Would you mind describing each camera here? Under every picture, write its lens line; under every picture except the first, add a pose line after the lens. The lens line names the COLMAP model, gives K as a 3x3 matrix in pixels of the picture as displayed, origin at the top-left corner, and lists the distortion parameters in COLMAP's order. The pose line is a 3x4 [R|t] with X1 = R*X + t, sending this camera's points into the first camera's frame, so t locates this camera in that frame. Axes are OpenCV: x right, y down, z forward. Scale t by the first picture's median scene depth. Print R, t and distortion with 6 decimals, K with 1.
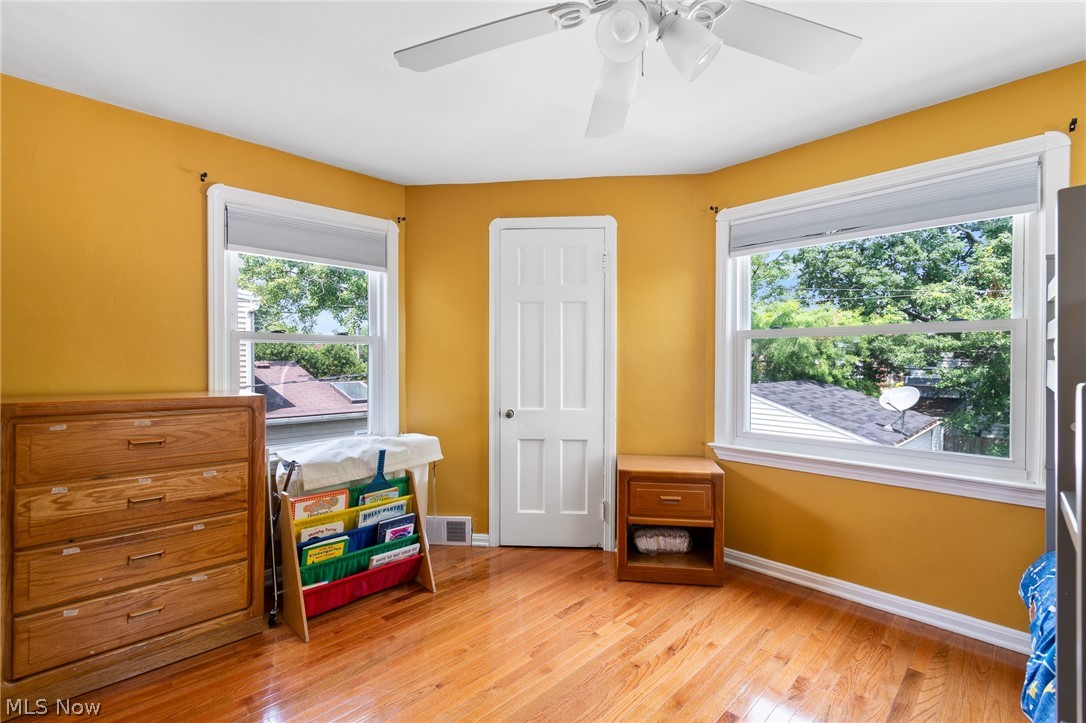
lens RADIAL K [[483.7, 0, 551.2], [0, 483.7, 360.5], [0, 0, 1]] dist [0.001160, -0.001345]
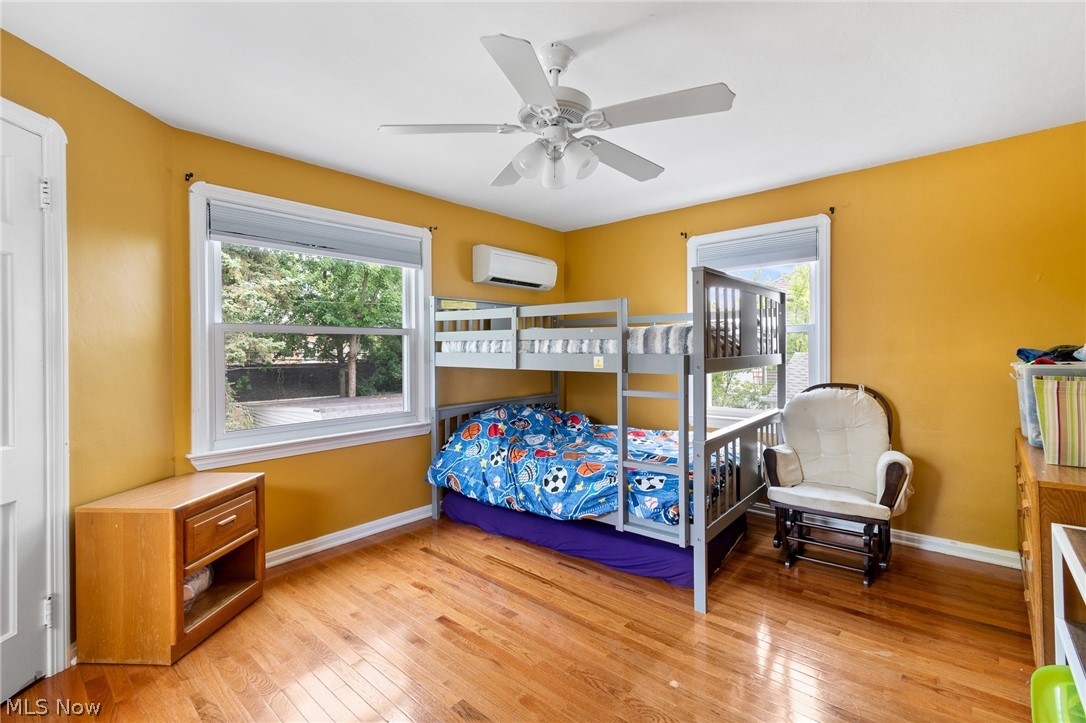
lens RADIAL K [[483.7, 0, 550.2], [0, 483.7, 353.3], [0, 0, 1]] dist [0.001160, -0.001345]
pose [[-0.070861, -0.003786, 0.997479, -0.644001], [0.015829, 0.999863, 0.004920, 0.000847], [-0.997361, 0.016138, -0.070791, 0.514973]]
